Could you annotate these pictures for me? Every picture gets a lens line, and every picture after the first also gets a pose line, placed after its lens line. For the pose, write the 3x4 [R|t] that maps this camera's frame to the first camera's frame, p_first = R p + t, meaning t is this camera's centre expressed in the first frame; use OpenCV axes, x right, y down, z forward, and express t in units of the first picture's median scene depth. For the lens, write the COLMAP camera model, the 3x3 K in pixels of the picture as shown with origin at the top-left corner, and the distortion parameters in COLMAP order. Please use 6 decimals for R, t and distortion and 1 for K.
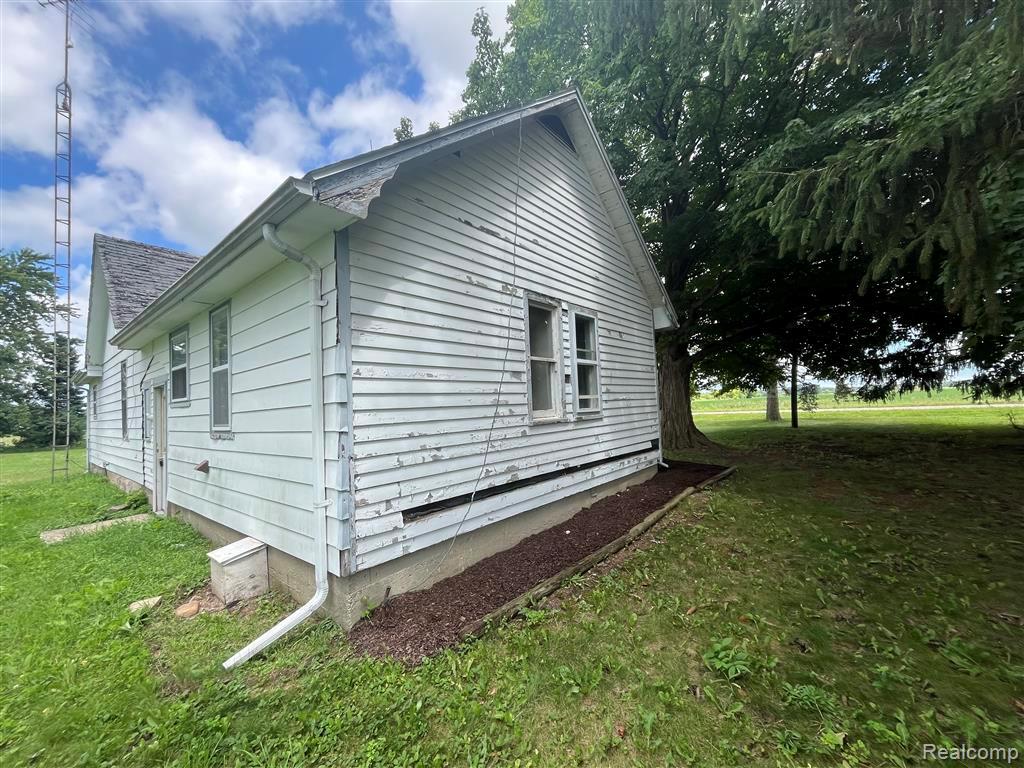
lens RADIAL K [[408.0, 0, 512.0], [0, 408.0, 384.0], [0, 0, 1]] dist [0.002883, 0.000218]
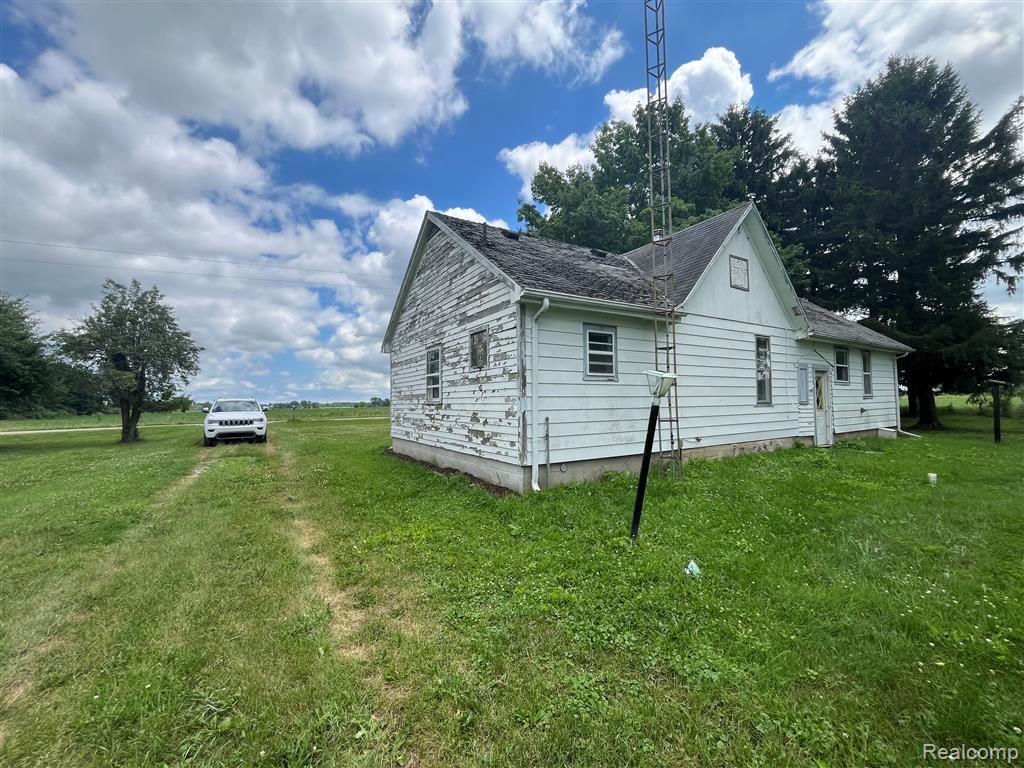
lens RADIAL K [[408.0, 0, 512.0], [0, 408.0, 384.0], [0, 0, 1]] dist [0.002883, 0.000218]
pose [[0.314994, 0.083766, 0.945390, -3.021739], [-0.048222, 0.996224, -0.072203, 0.258651], [-0.947868, -0.022845, 0.317844, 1.777057]]
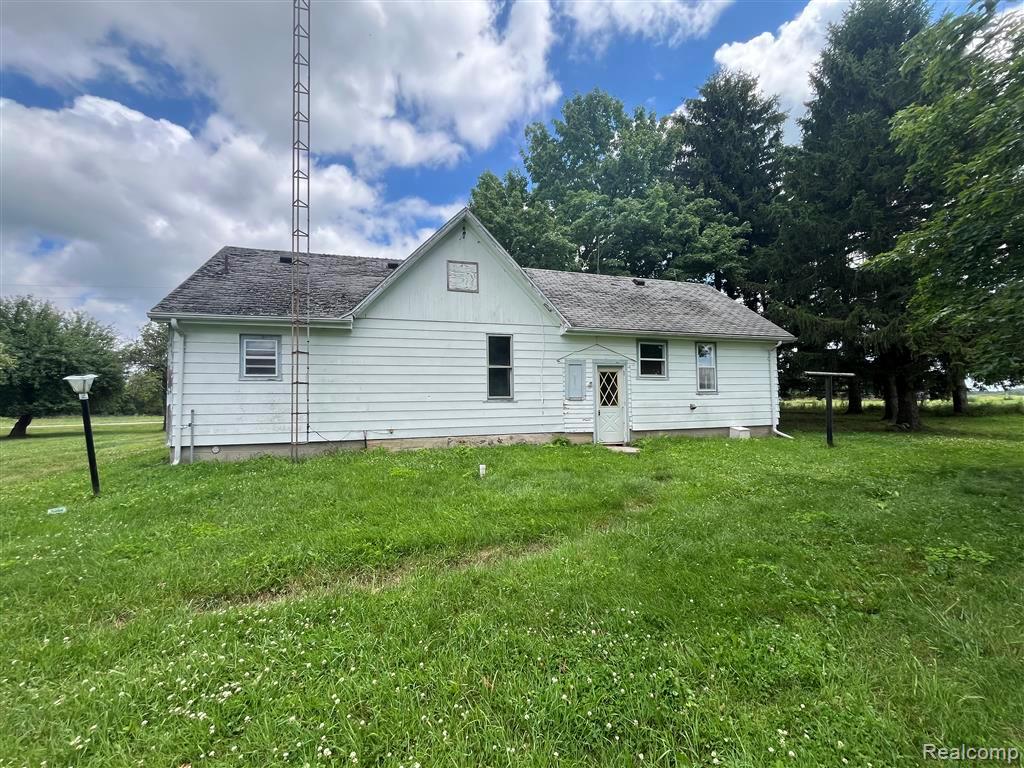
lens RADIAL K [[416.6, 0, 512.0], [0, 416.6, 384.0], [0, 0, 1]] dist [0.023418, -0.000015]
pose [[0.544947, 0.074574, 0.835148, -2.611522], [-0.051799, 0.997129, -0.055238, 0.203840], [-0.836869, -0.013158, 0.547245, 0.443980]]
